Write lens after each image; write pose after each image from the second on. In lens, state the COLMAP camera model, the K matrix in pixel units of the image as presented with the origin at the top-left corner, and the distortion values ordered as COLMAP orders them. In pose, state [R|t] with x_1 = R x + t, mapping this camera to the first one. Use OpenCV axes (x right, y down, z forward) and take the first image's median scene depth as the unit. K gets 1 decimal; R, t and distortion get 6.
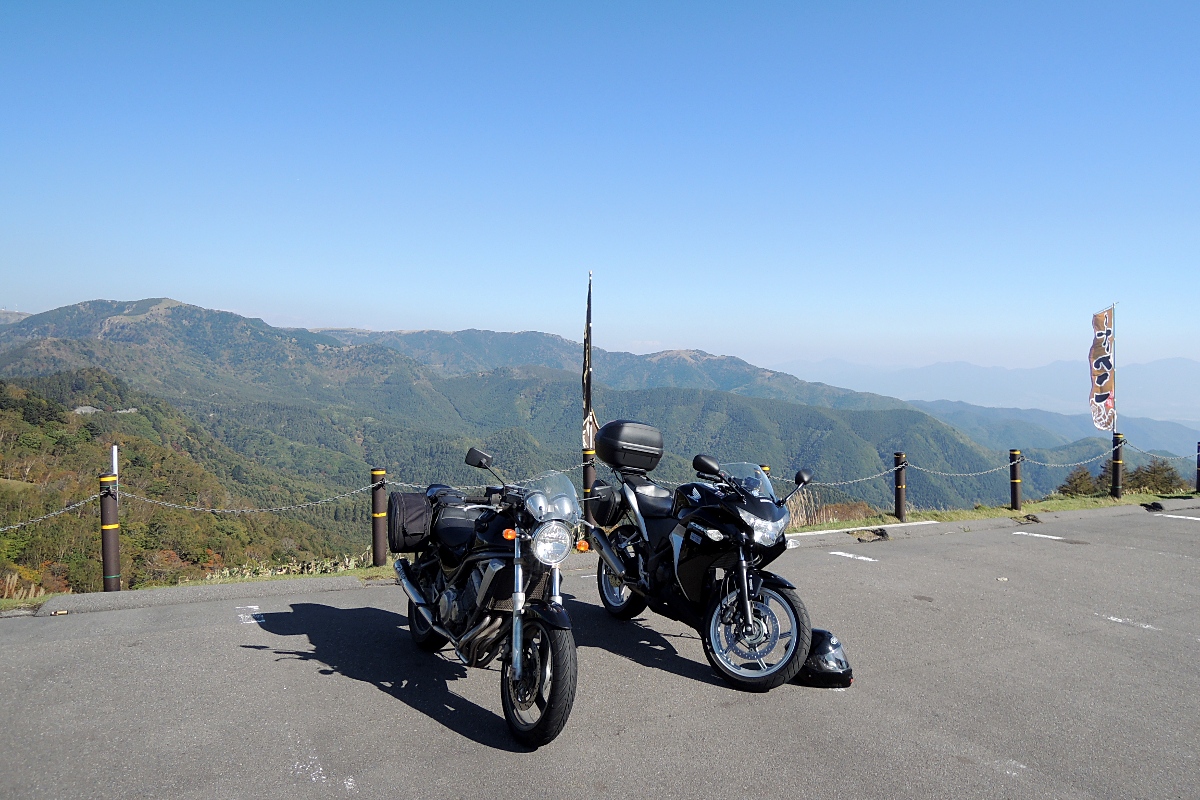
lens RADIAL K [[861.1, 0, 598.9], [0, 861.1, 397.4], [0, 0, 1]] dist [-0.022428, -0.005502]
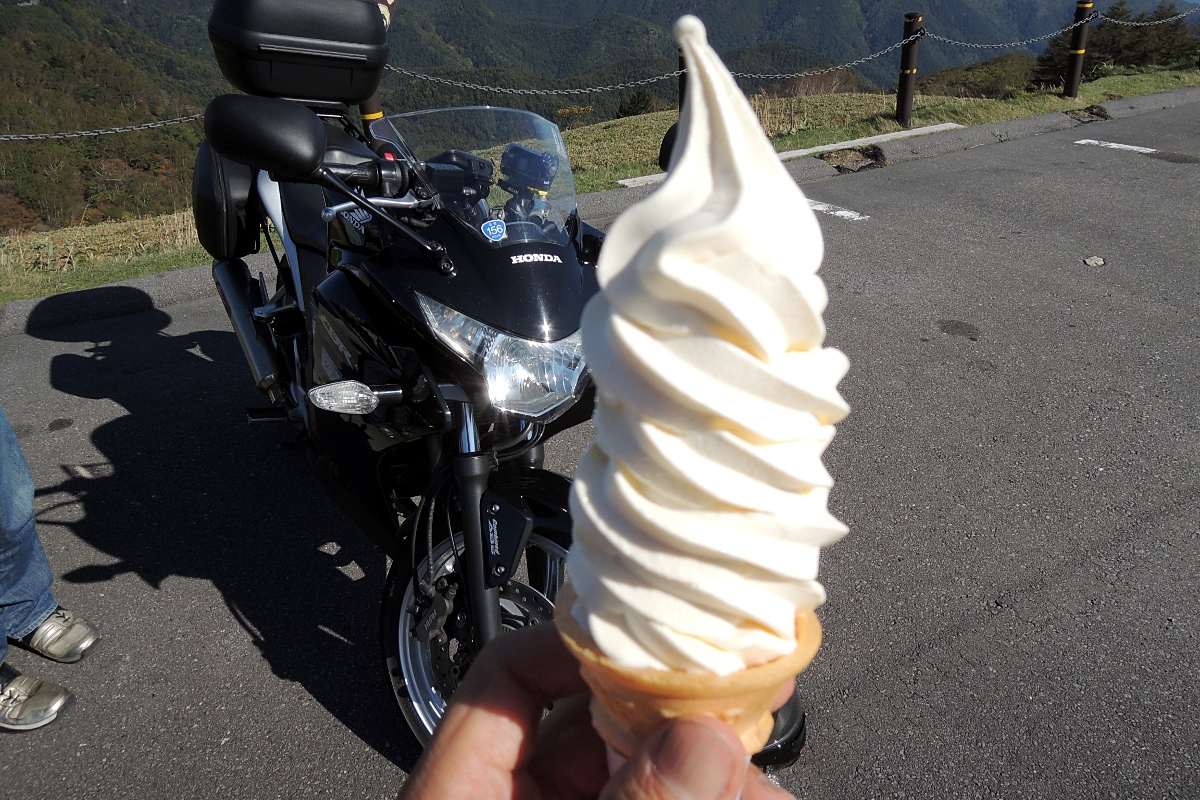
lens RADIAL K [[861.1, 0, 600.0], [0, 861.1, 397.1], [0, 0, 1]] dist [-0.022428, -0.005502]
pose [[0.997900, -0.061448, 0.020481, 0.096147], [0.045104, 0.886182, 0.461137, 0.015565], [-0.046485, -0.459245, 0.887093, 0.340755]]
